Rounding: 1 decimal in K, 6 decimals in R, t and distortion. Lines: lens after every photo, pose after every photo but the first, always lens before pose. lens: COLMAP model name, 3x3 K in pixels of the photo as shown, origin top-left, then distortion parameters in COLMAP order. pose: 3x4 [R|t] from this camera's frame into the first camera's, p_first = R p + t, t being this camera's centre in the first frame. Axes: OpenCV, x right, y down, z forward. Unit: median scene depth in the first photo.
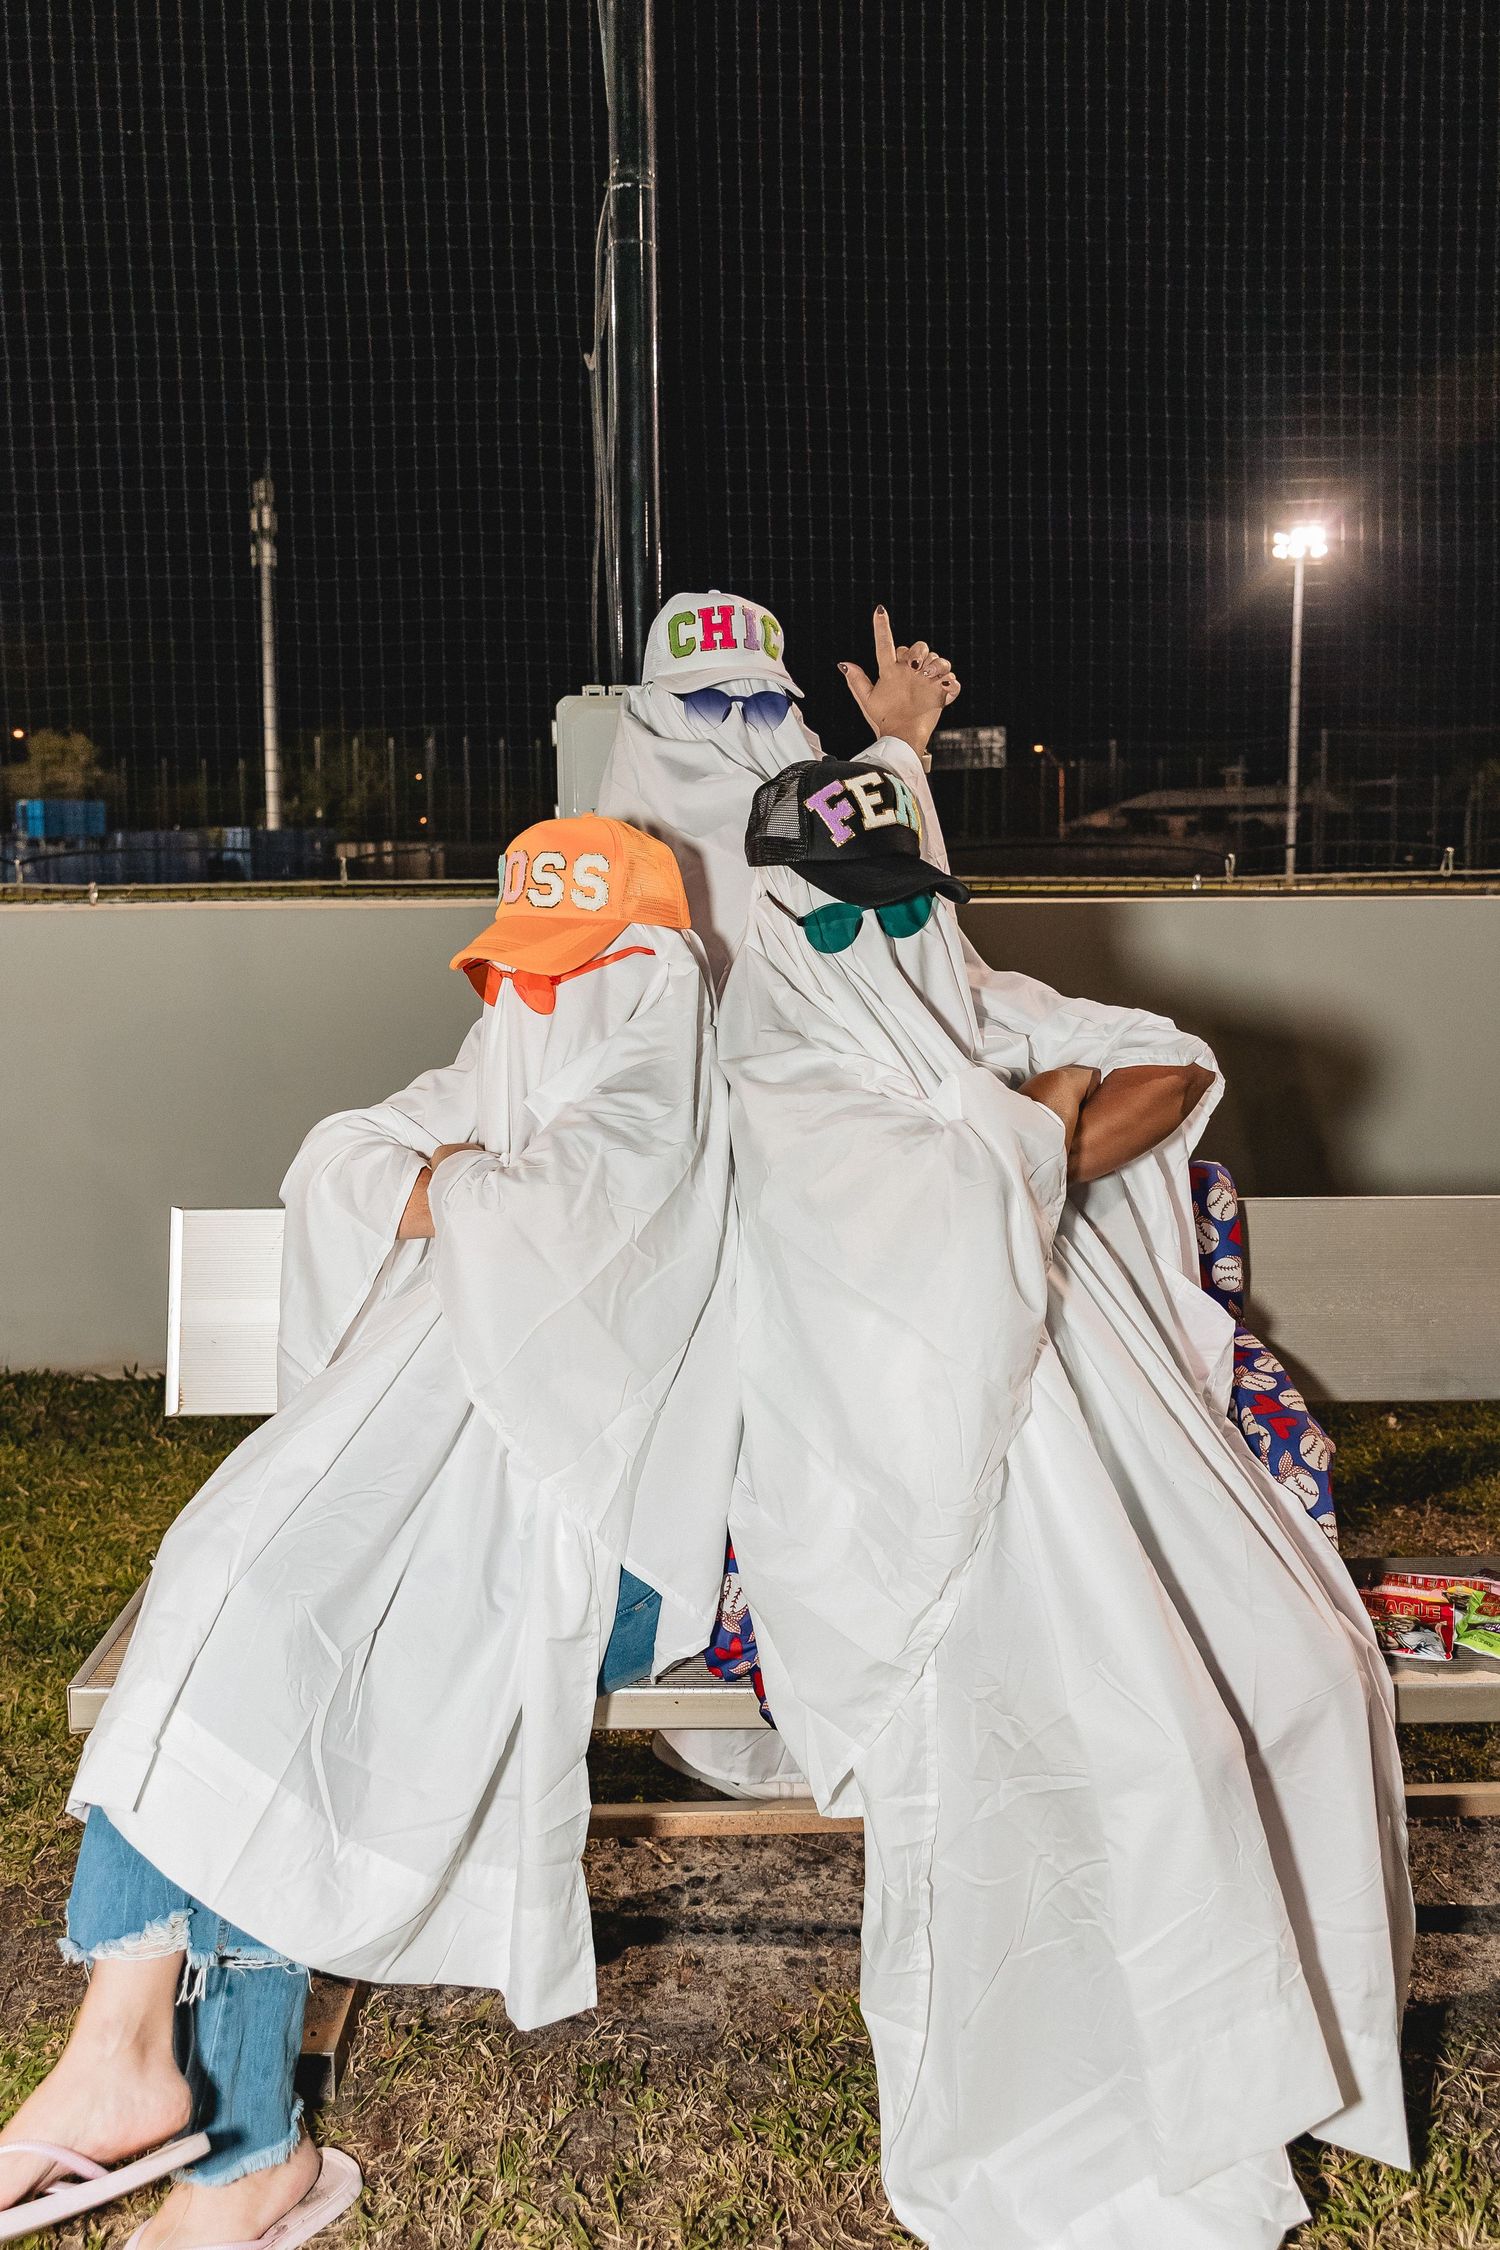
lens RADIAL K [[1546.1, 0, 726.4], [0, 1546.1, 1094.5], [0, 0, 1]] dist [0.004222, 0.001831]
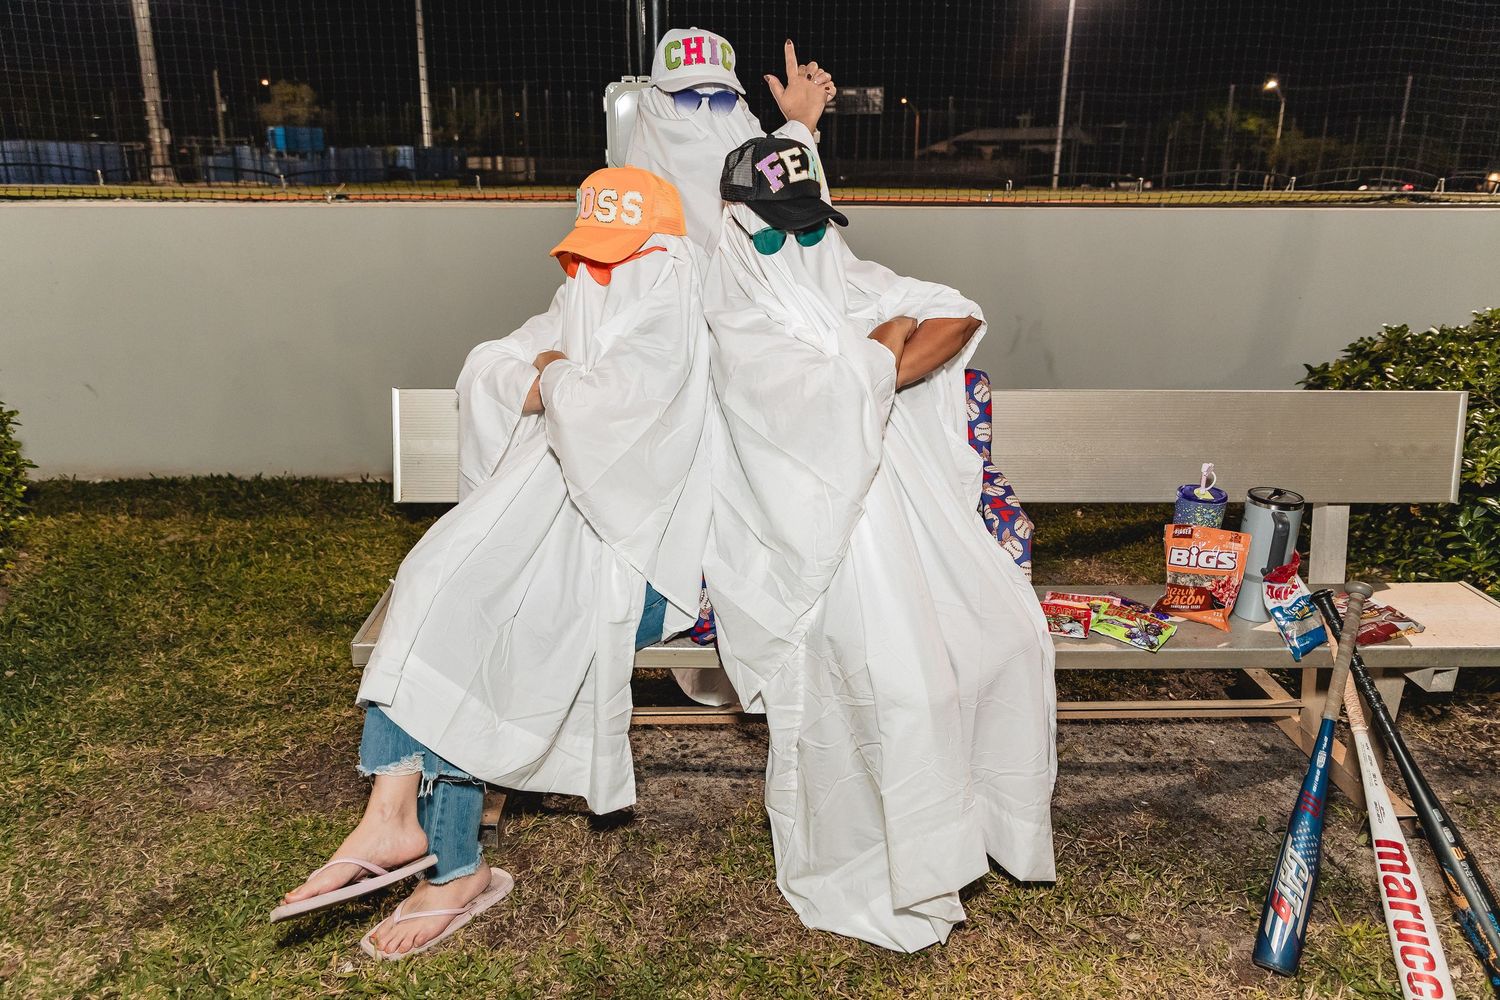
lens RADIAL K [[1030.8, 0, 730.0], [0, 1030.8, 491.8], [0, 0, 1]] dist [0.004222, 0.001831]
pose [[0.999751, 0.011691, 0.019004, 0.008848], [-0.015076, 0.981851, 0.189052, -0.038456], [-0.016449, -0.189291, 0.981783, -0.187408]]
